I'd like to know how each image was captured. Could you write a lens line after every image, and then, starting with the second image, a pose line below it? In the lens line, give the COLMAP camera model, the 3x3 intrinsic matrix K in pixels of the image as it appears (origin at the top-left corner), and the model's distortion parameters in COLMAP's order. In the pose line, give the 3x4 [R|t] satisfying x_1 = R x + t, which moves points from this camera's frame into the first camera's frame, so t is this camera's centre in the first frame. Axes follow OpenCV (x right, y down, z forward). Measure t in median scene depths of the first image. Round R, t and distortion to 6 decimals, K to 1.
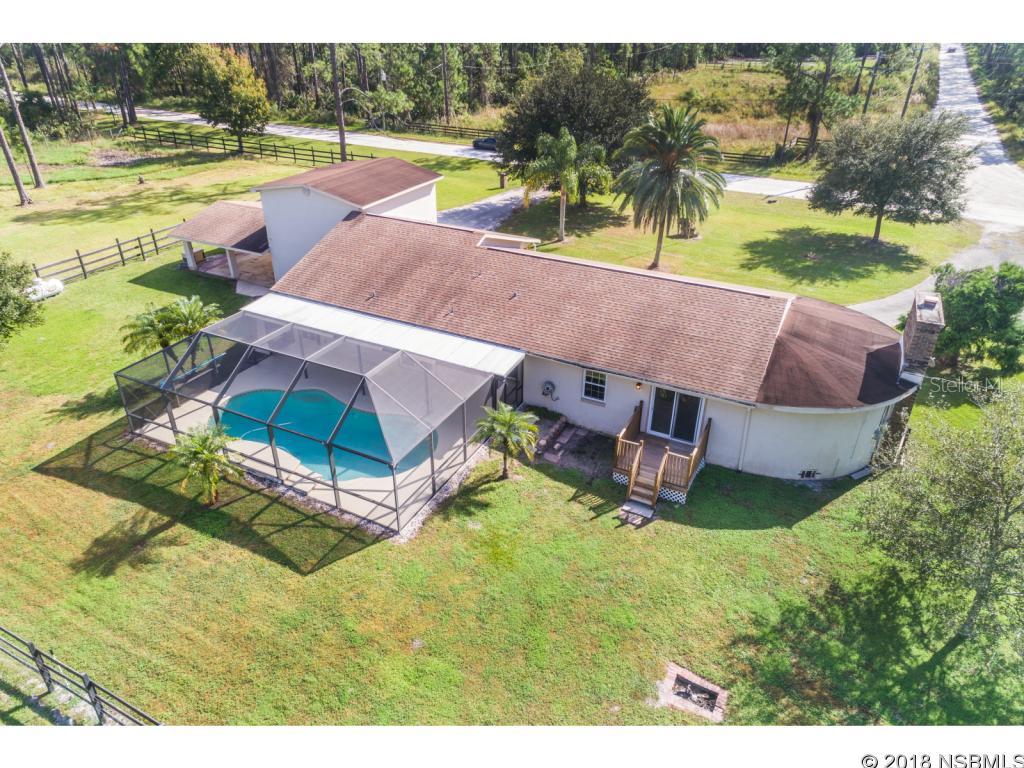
lens RADIAL K [[678.5, 0, 512.0], [0, 678.5, 384.0], [0, 0, 1]] dist [0.023726, 0.004011]
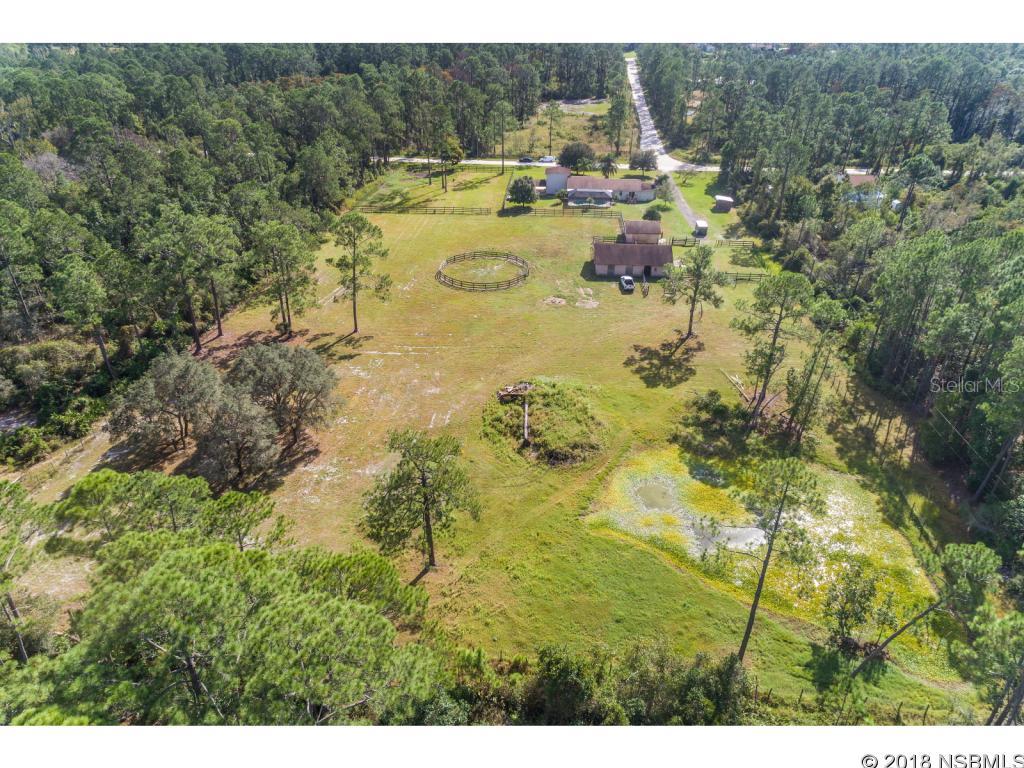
lens RADIAL K [[678.5, 0, 512.0], [0, 678.5, 384.0], [0, 0, 1]] dist [0.023726, 0.004011]
pose [[0.929068, -0.188710, 0.318152, -3.955005], [0.185948, 0.981772, 0.039327, 1.619241], [-0.319774, 0.022622, 0.947224, -5.964685]]
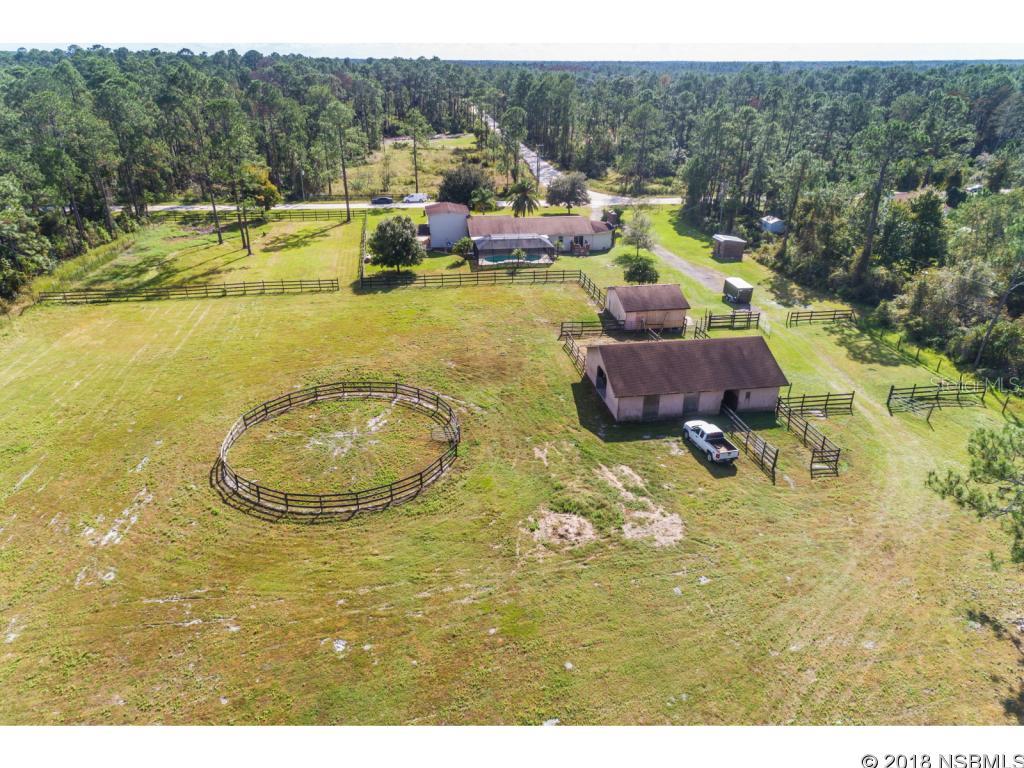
lens RADIAL K [[678.5, 0, 512.0], [0, 678.5, 384.0], [0, 0, 1]] dist [0.023726, 0.004011]
pose [[0.813123, -0.249975, 0.525683, -2.827103], [0.287483, 0.957725, 0.010744, 0.798879], [-0.506146, 0.142389, 0.850613, -2.616317]]
